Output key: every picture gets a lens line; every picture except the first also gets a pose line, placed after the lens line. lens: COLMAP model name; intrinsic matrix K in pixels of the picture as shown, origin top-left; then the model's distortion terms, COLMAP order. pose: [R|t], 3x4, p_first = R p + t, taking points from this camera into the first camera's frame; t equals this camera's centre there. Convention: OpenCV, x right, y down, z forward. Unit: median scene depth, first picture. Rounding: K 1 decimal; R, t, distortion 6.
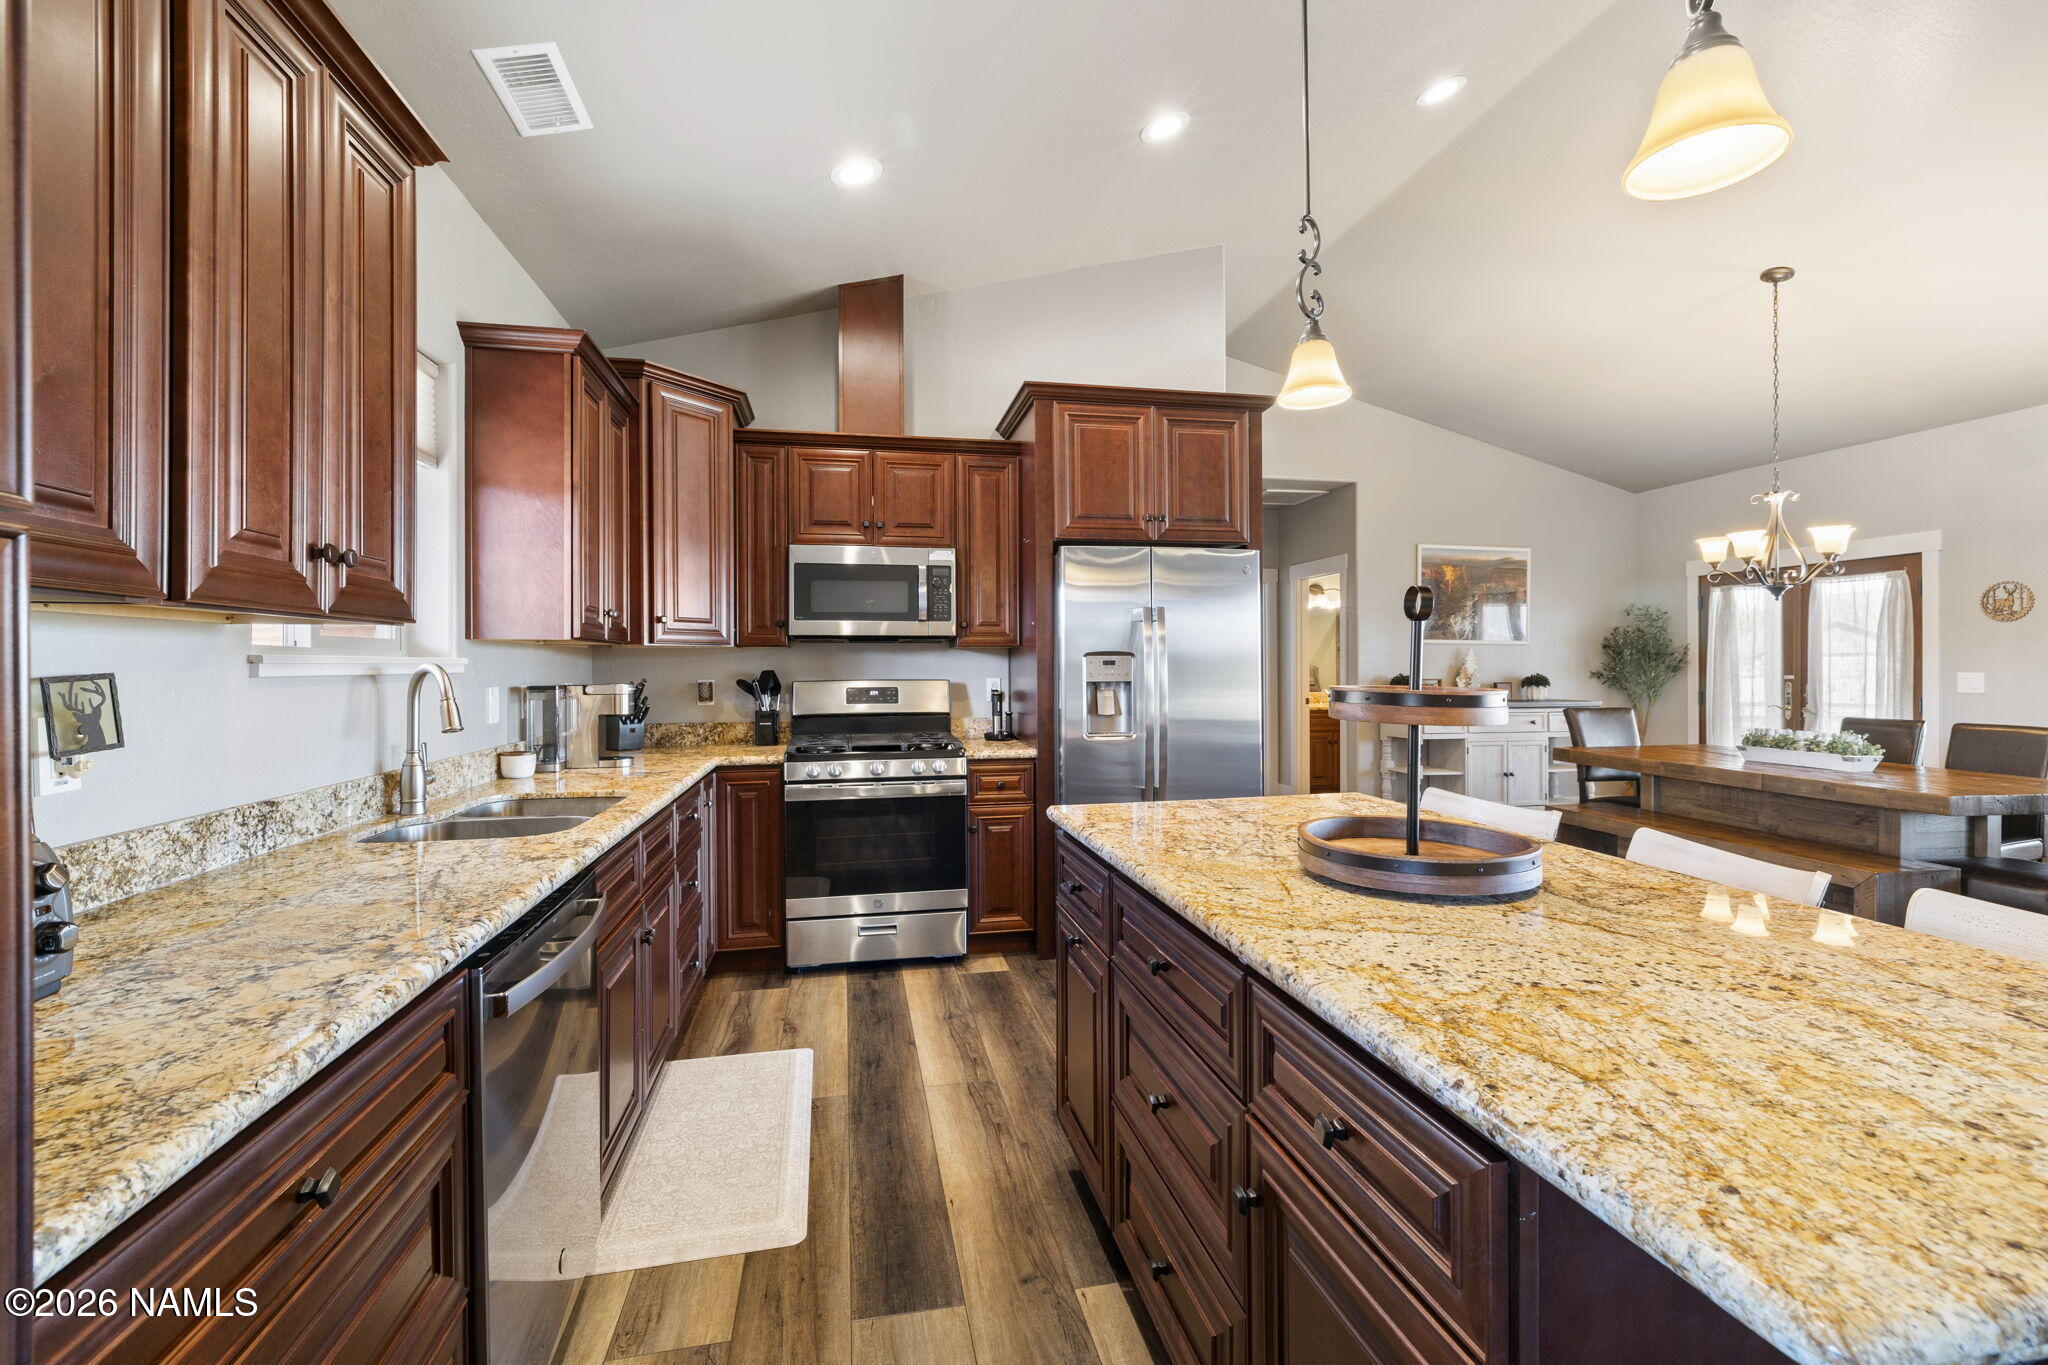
lens RADIAL K [[862.9, 0, 1020.8], [0, 862.9, 658.6], [0, 0, 1]] dist [0.002196, 0.000121]
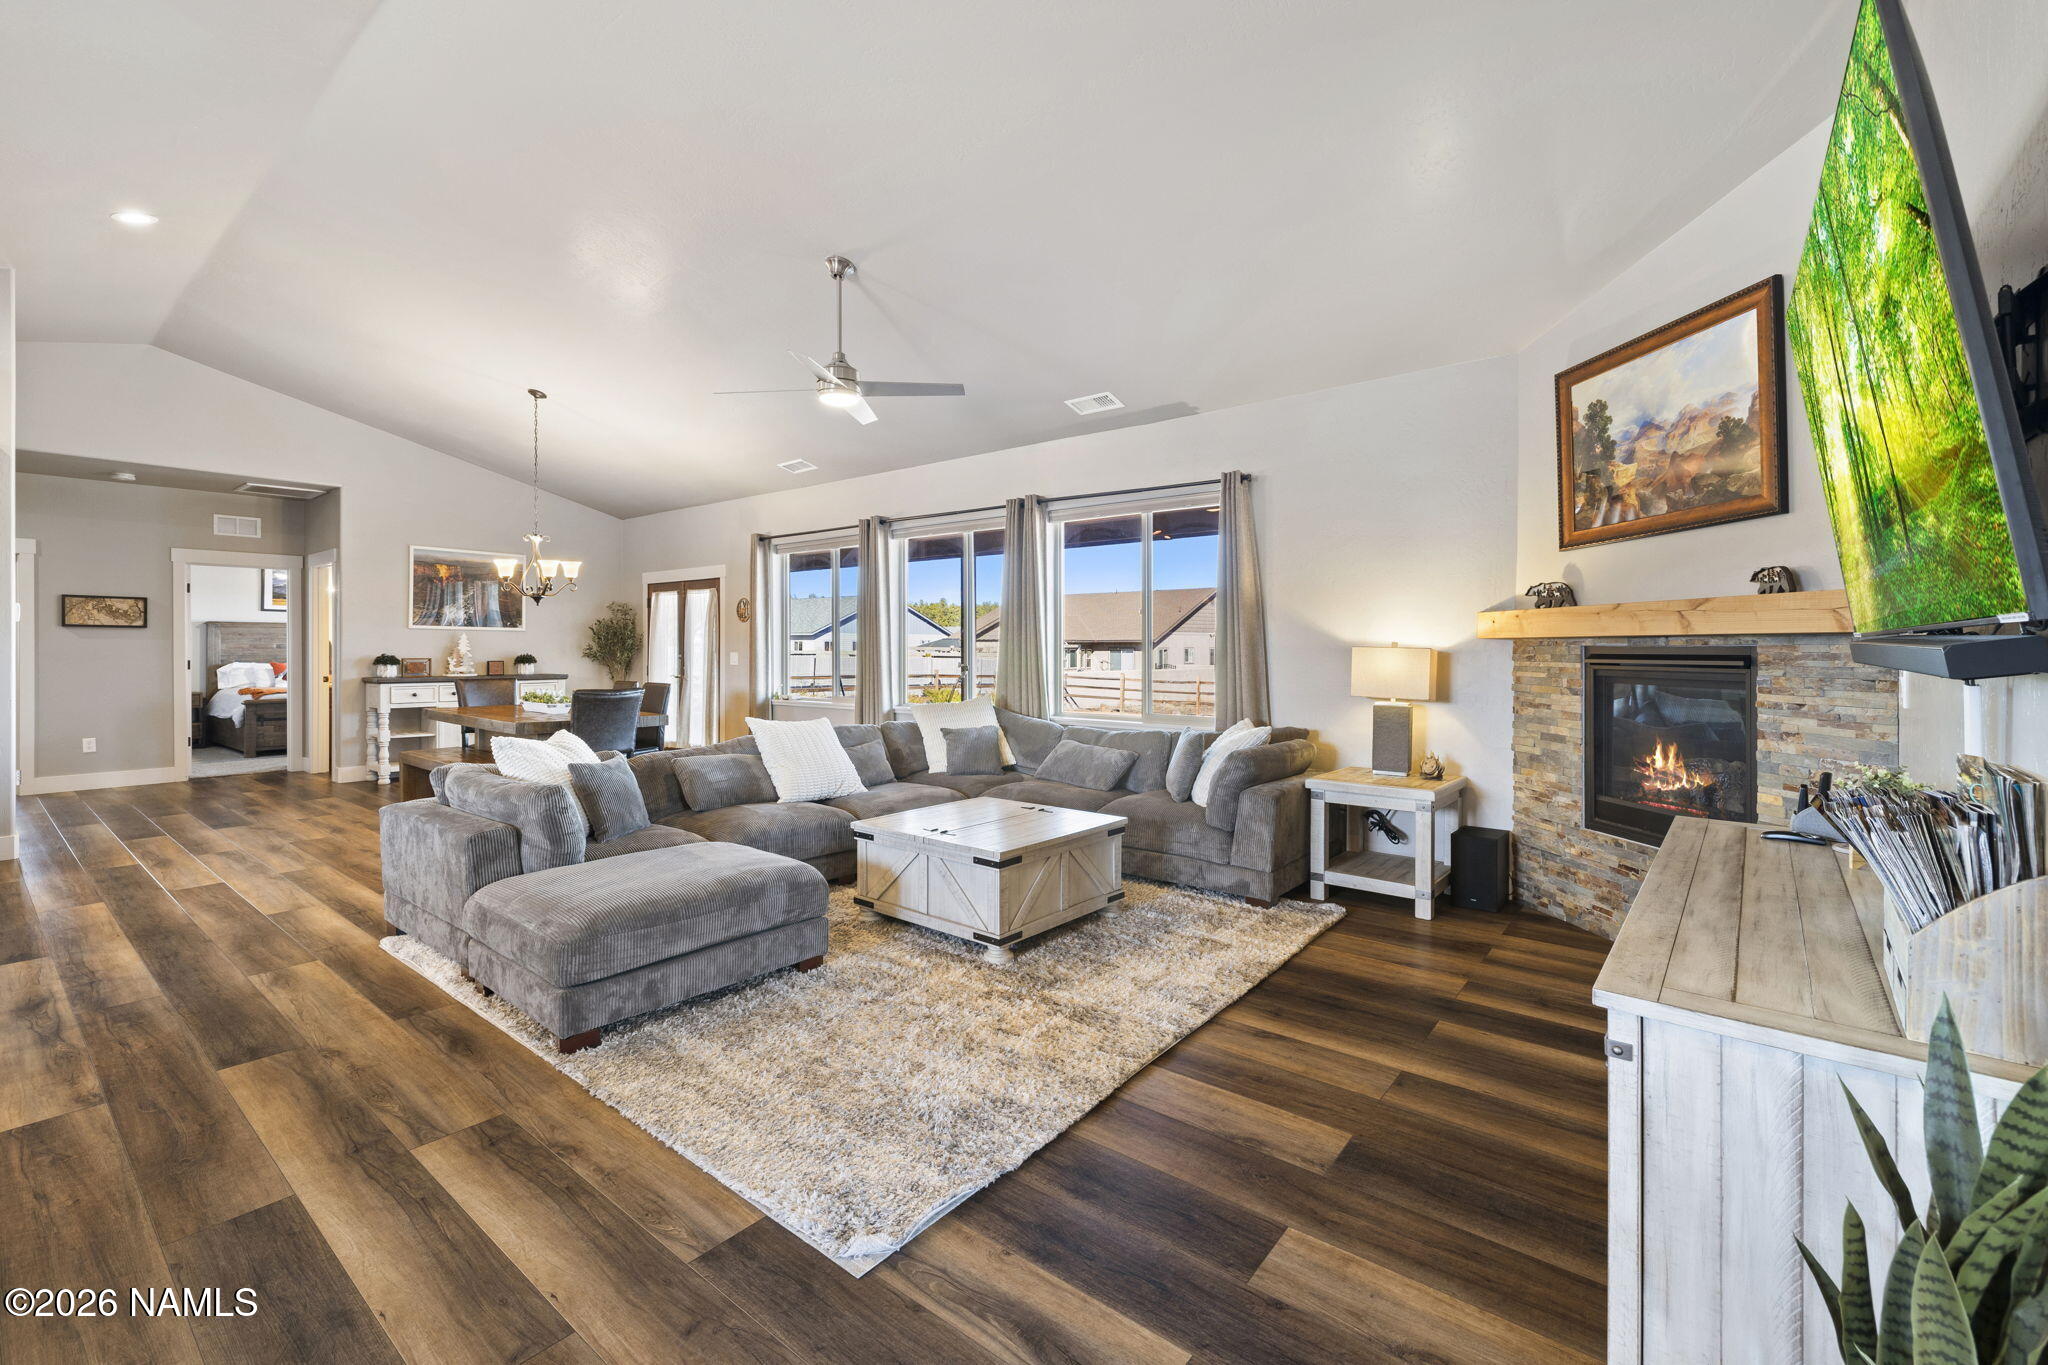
lens RADIAL K [[875.2, 0, 1008.4], [0, 875.2, 649.6], [0, 0, 1]] dist [0.002238, 0.000141]
pose [[0.776696, 0.001577, 0.629874, 0.609327], [-0.008779, 0.999927, 0.008322, -0.010615], [-0.629815, -0.011993, 0.776653, -0.817796]]
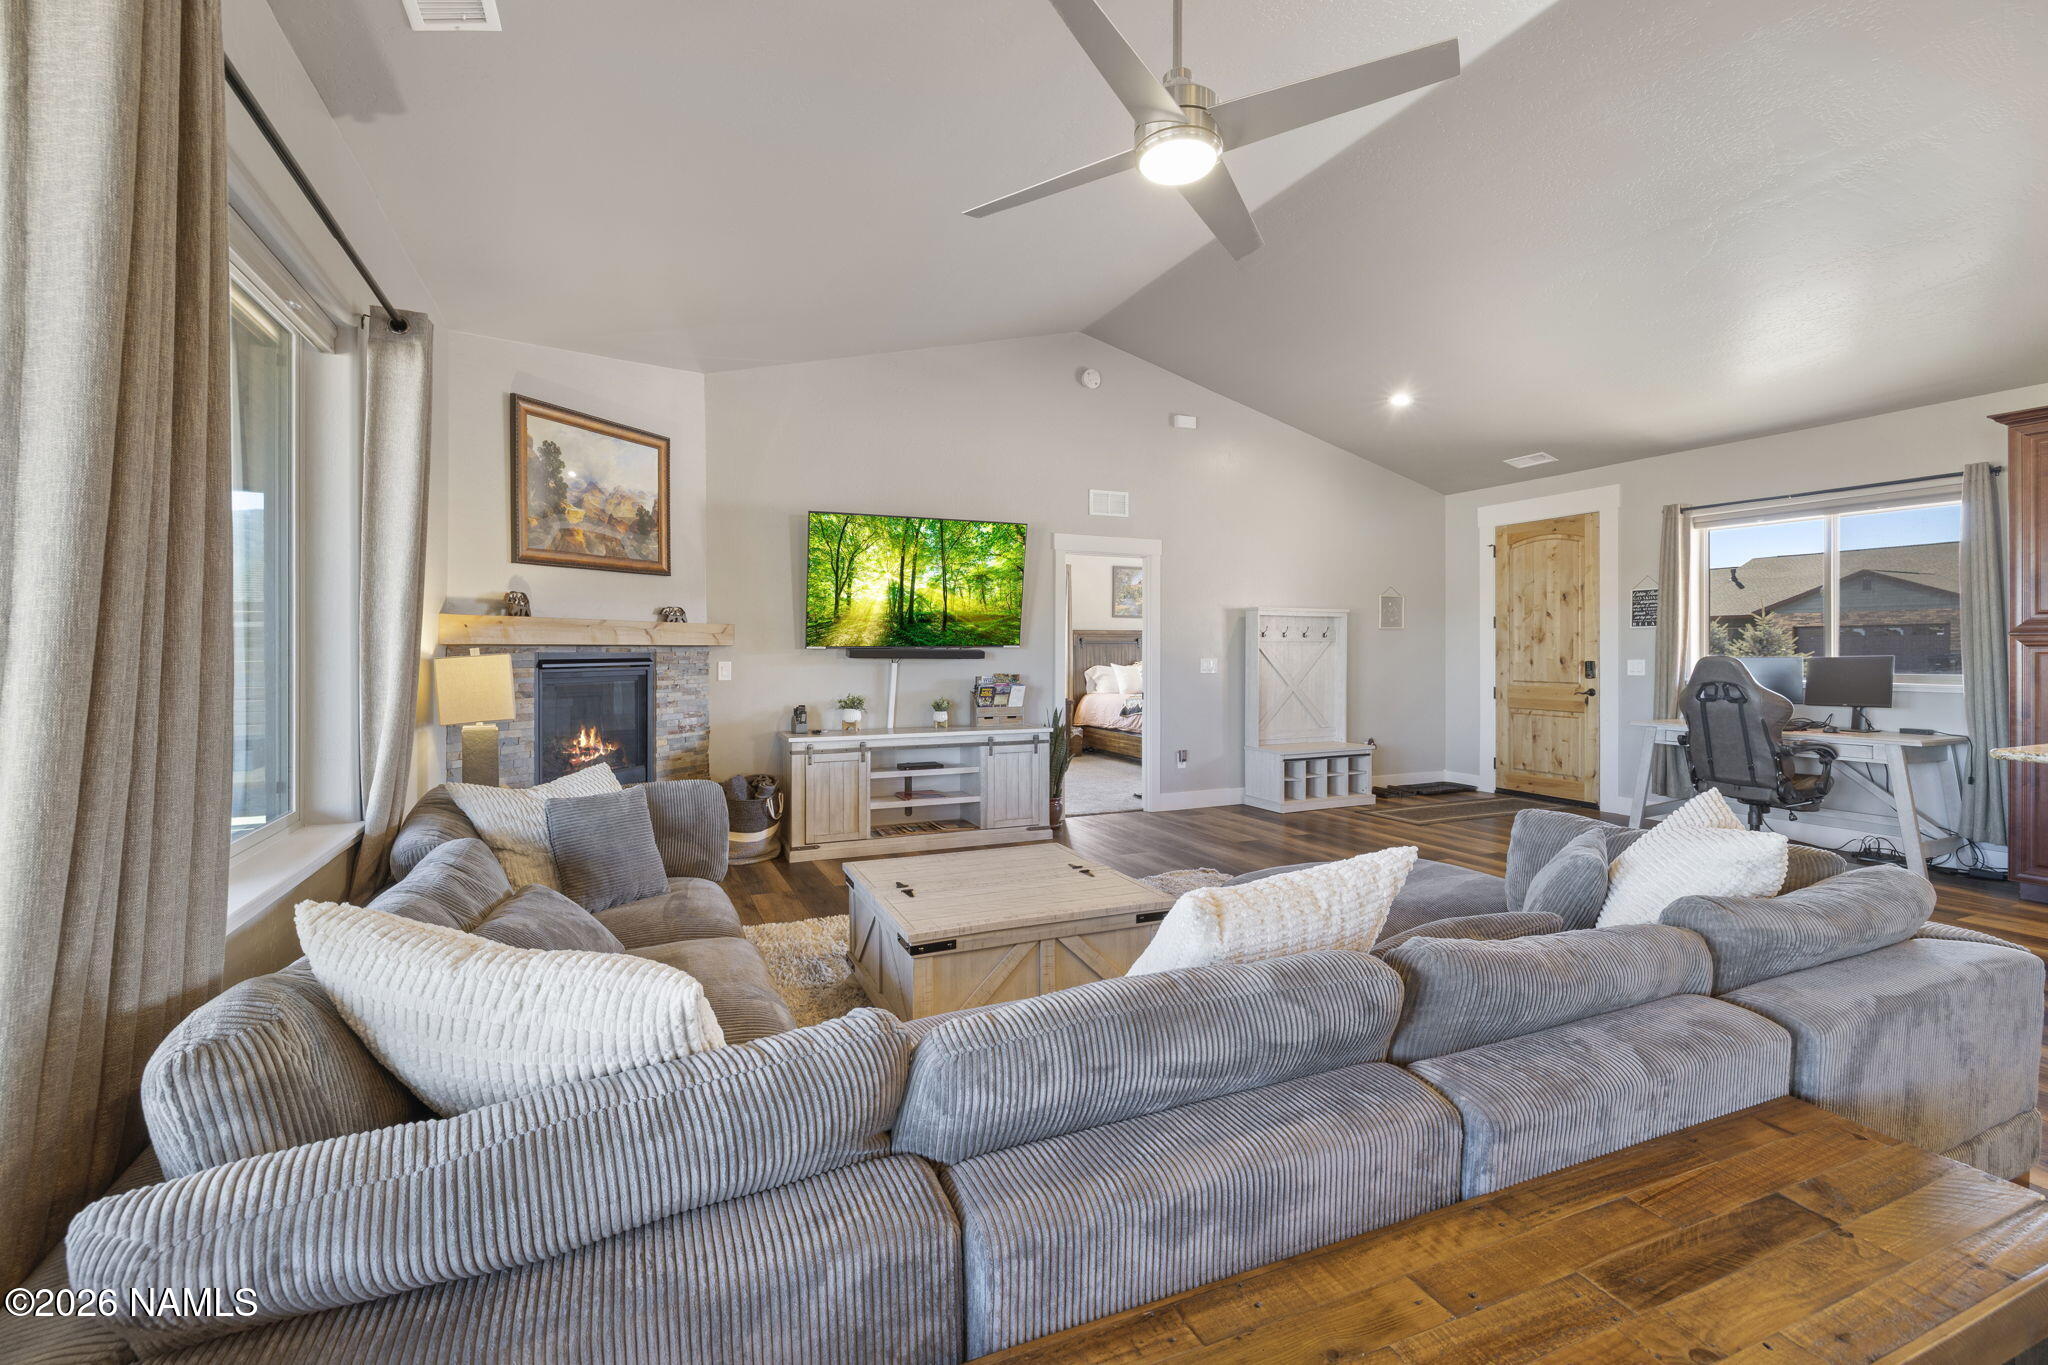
lens RADIAL K [[875.2, 0, 1008.4], [0, 875.2, 649.6], [0, 0, 1]] dist [0.002238, 0.000141]
pose [[-0.976314, 0.006330, -0.216266, 1.404233], [0.008318, 0.999931, -0.008285, -0.002297], [0.216199, -0.009888, -0.976299, 0.766487]]
